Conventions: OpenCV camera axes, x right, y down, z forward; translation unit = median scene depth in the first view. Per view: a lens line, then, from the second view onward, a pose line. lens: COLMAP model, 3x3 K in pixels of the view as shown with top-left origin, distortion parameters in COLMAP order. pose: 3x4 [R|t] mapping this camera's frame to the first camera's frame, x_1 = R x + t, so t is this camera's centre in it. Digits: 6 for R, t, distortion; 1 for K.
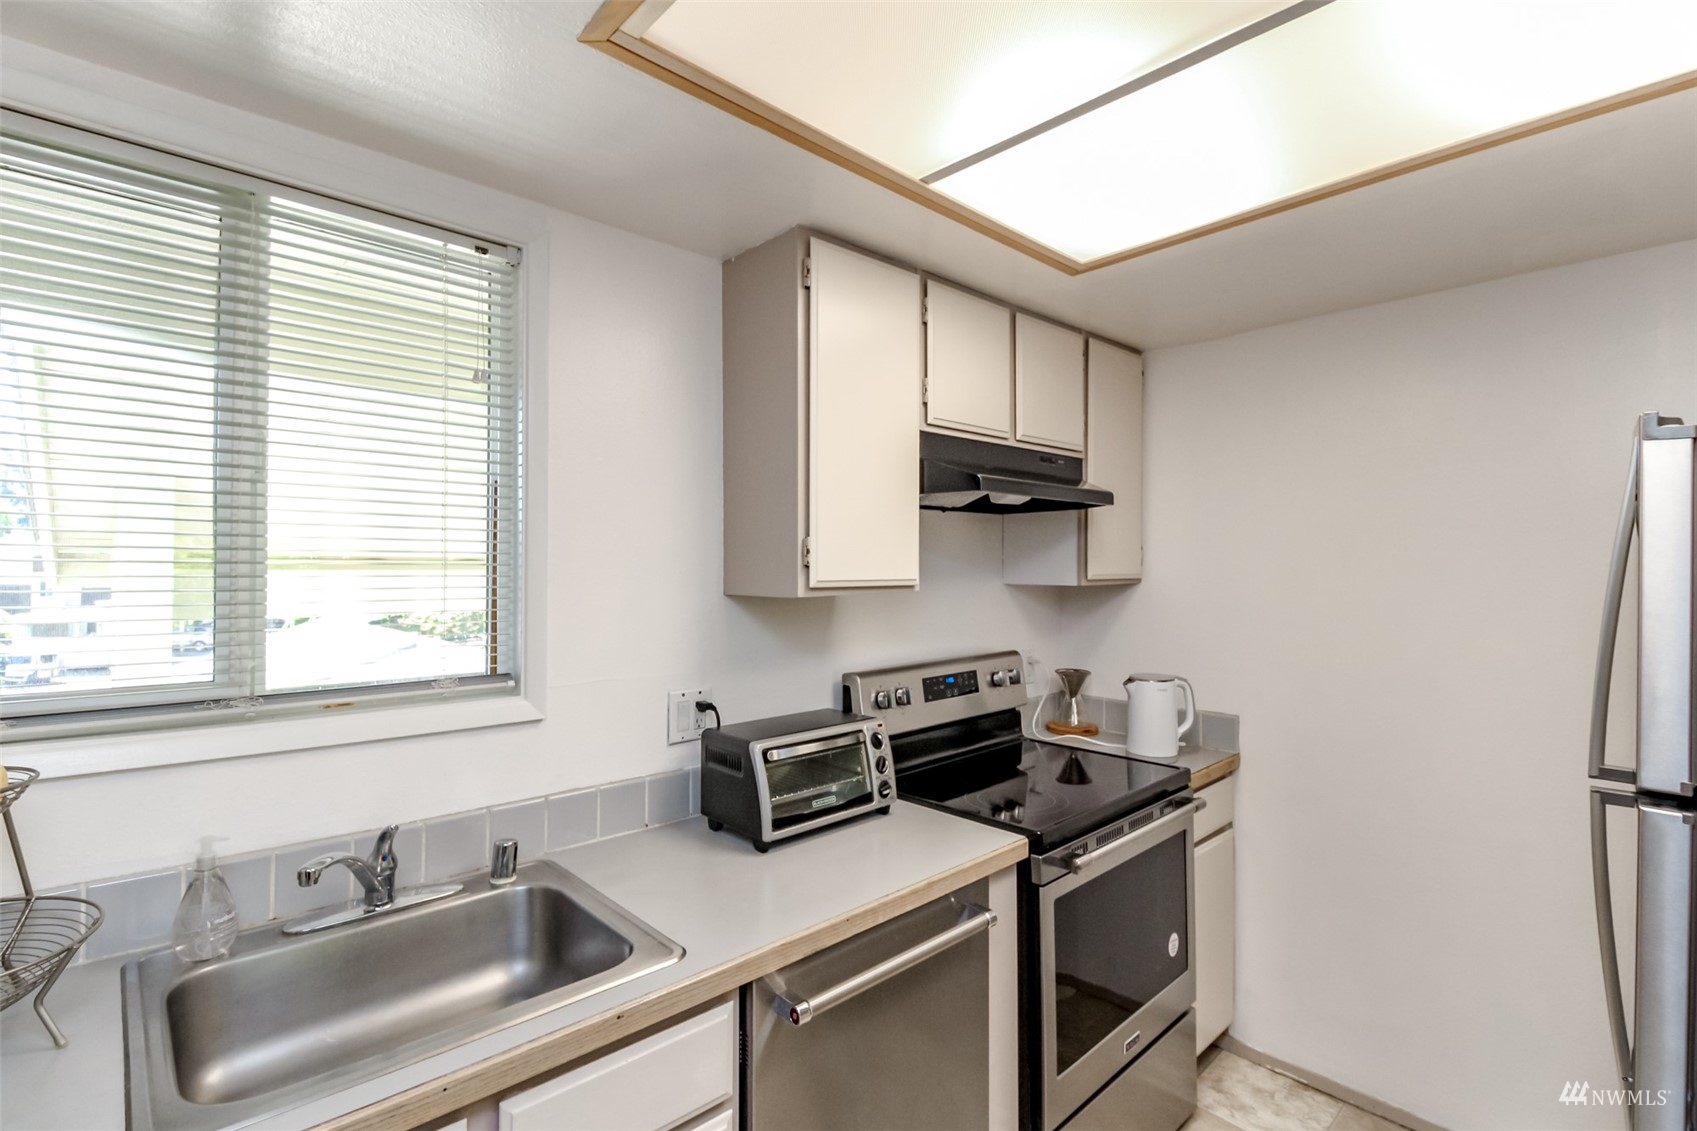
lens RADIAL K [[785.5, 0, 796.5], [0, 785.5, 559.5], [0, 0, 1]] dist [0.000330, -0.000447]
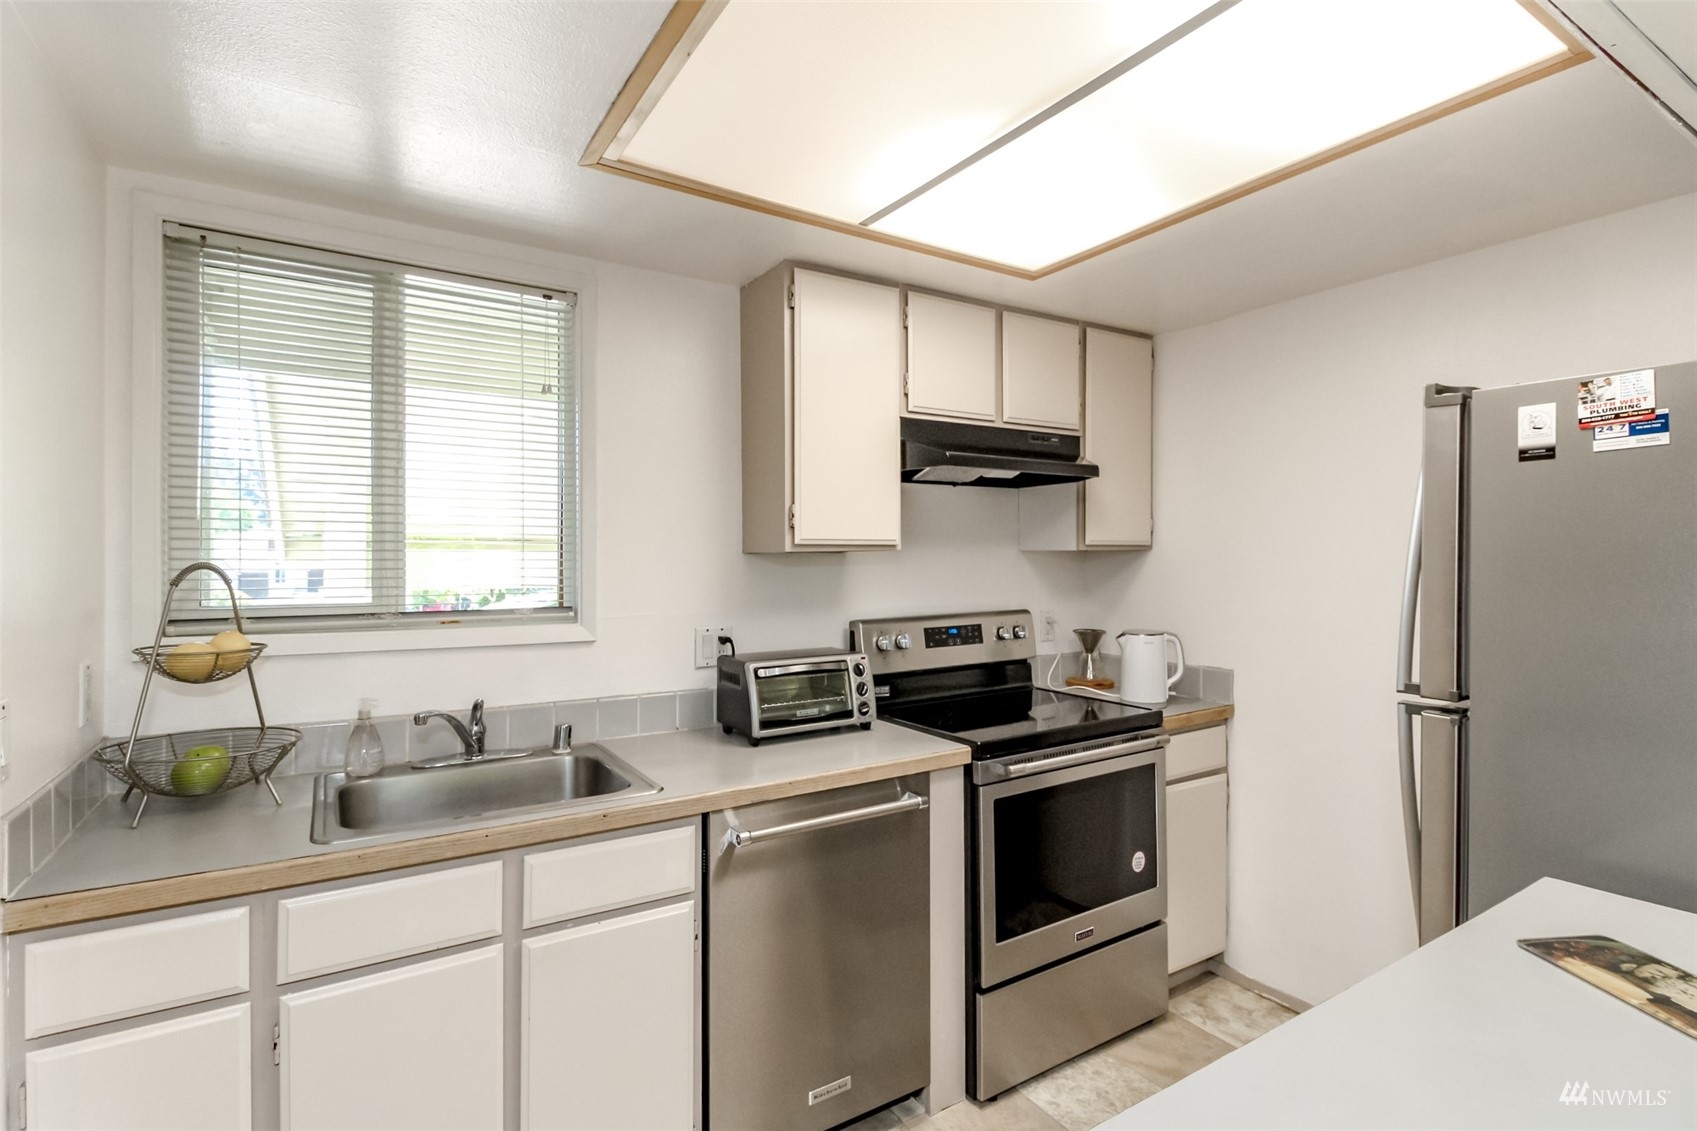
lens RADIAL K [[798.4, 0, 809.9], [0, 798.4, 557.9], [0, 0, 1]] dist [0.000911, 0.000673]
pose [[0.984441, -0.002651, -0.175694, 0.239617], [0.004499, 0.999939, 0.010120, 0.040342], [0.175657, -0.010753, 0.984393, -0.241437]]
